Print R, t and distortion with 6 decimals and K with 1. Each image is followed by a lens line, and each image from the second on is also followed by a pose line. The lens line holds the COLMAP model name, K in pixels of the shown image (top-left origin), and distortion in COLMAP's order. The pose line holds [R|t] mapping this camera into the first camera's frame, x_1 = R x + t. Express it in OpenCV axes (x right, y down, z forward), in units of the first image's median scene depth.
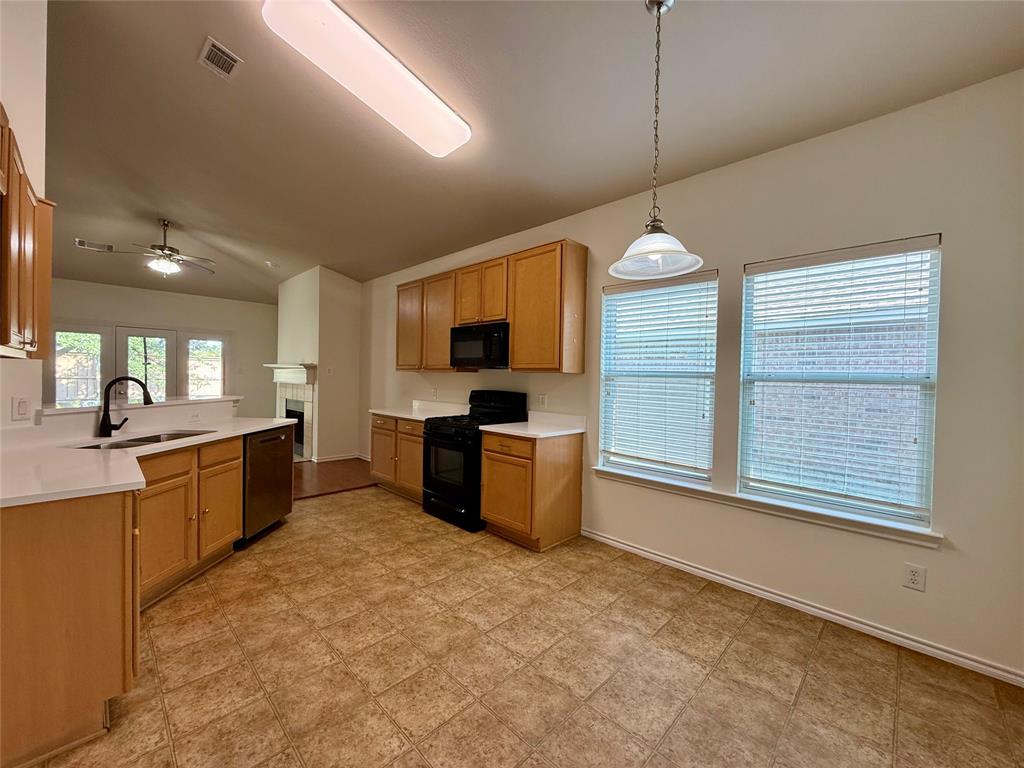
lens RADIAL K [[408.6, 0, 509.5], [0, 408.6, 384.3], [0, 0, 1]] dist [-0.000573, 0.000216]
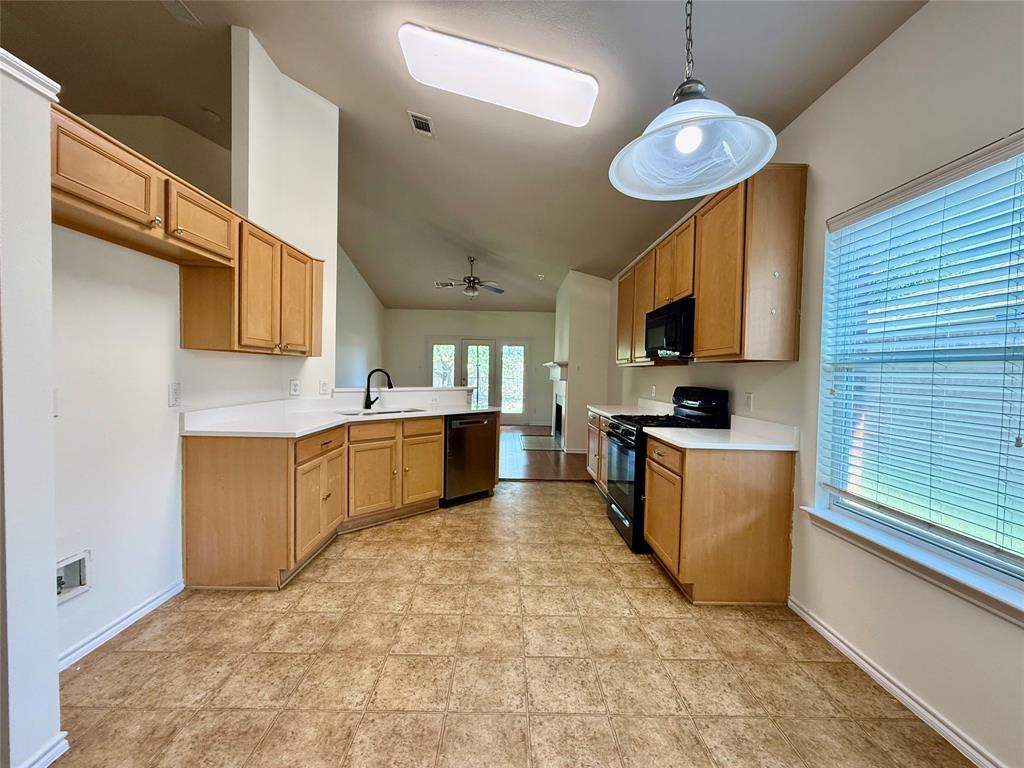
lens RADIAL K [[408.6, 0, 509.3], [0, 408.6, 383.7], [0, 0, 1]] dist [-0.000573, 0.000216]
pose [[0.709459, 0.013863, -0.704610, 0.336618], [-0.019121, 0.999817, 0.000418, 0.019548], [0.704487, 0.013177, 0.709594, 0.228985]]
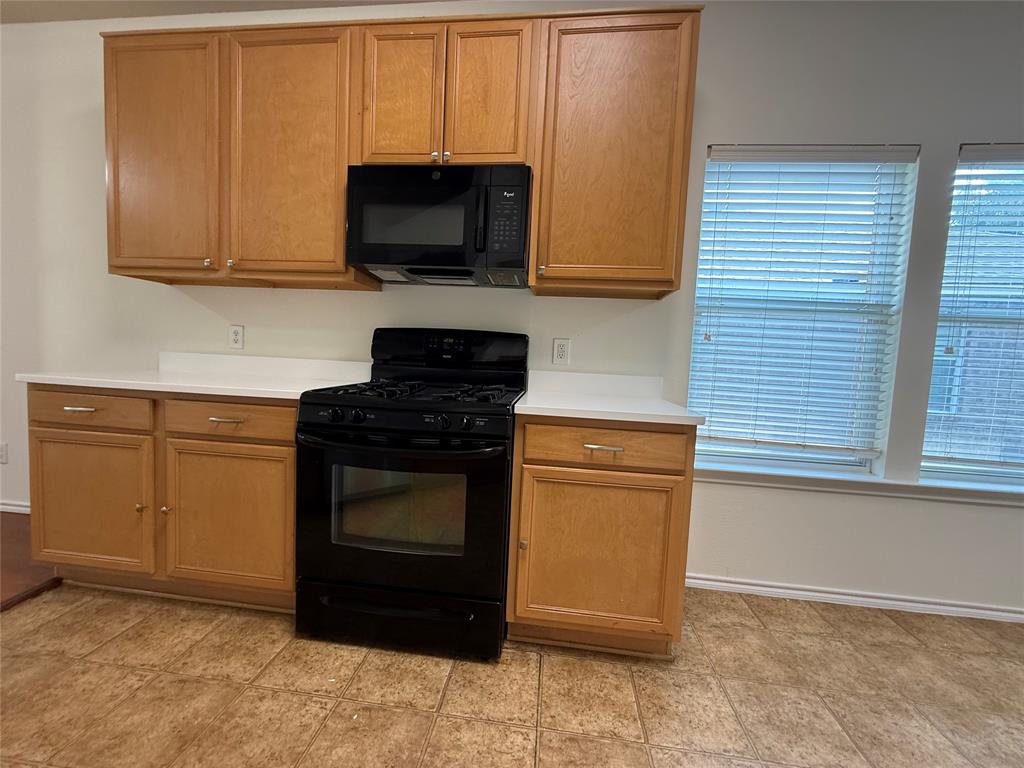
lens RADIAL K [[408.6, 0, 511.6], [0, 408.6, 382.4], [0, 0, 1]] dist [-0.000573, 0.000216]
pose [[0.786617, -0.024260, 0.616964, -0.345008], [-0.022319, 0.997458, 0.067677, 0.055608], [-0.617038, -0.067006, 0.784076, 0.728138]]
